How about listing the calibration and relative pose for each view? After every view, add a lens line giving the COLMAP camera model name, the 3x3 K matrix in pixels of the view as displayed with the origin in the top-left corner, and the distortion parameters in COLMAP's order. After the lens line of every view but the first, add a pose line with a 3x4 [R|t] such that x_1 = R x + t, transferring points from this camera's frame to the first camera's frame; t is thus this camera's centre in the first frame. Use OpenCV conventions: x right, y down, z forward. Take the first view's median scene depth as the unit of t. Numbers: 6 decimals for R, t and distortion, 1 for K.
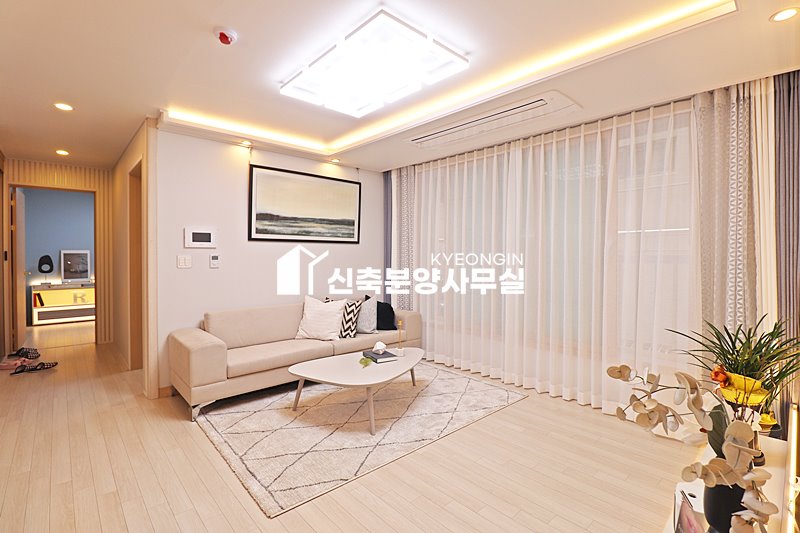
lens RADIAL K [[374.1, 0, 394.6], [0, 374.1, 259.8], [0, 0, 1]] dist [-0.006279, -0.006954]
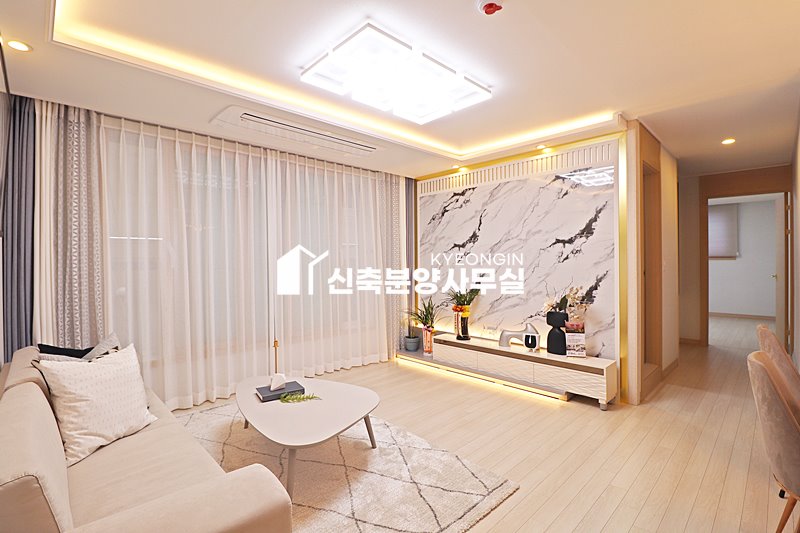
lens RADIAL K [[374.1, 0, 399.2], [0, 374.1, 261.6], [0, 0, 1]] dist [-0.006279, -0.006954]
pose [[-0.041740, -0.002909, 0.999124, -0.769117], [0.022451, 0.999741, 0.003849, -0.005317], [-0.998876, 0.022592, -0.041664, 0.737436]]
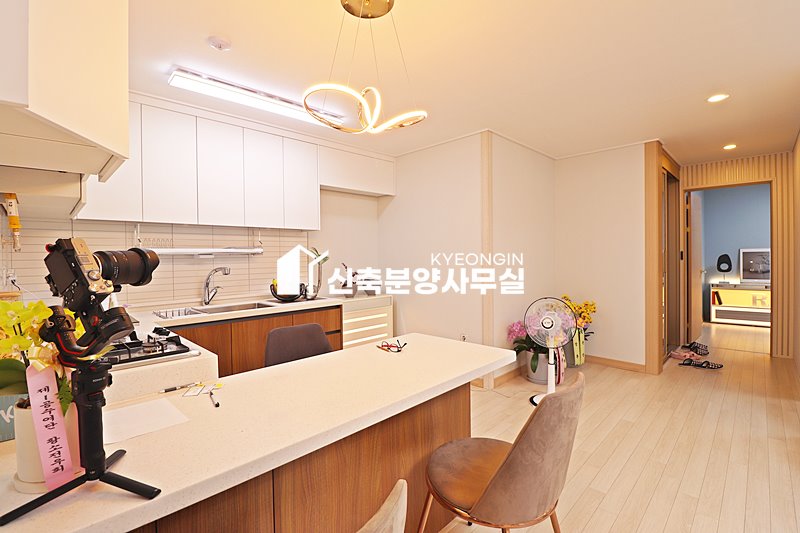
lens RADIAL K [[374.1, 0, 400.2], [0, 374.1, 257.1], [0, 0, 1]] dist [-0.006279, -0.006954]
pose [[0.069171, -0.008002, -0.997573, -0.002301], [0.003426, 0.999964, -0.007784, 0.000108], [0.997599, -0.002879, 0.069196, 0.061882]]
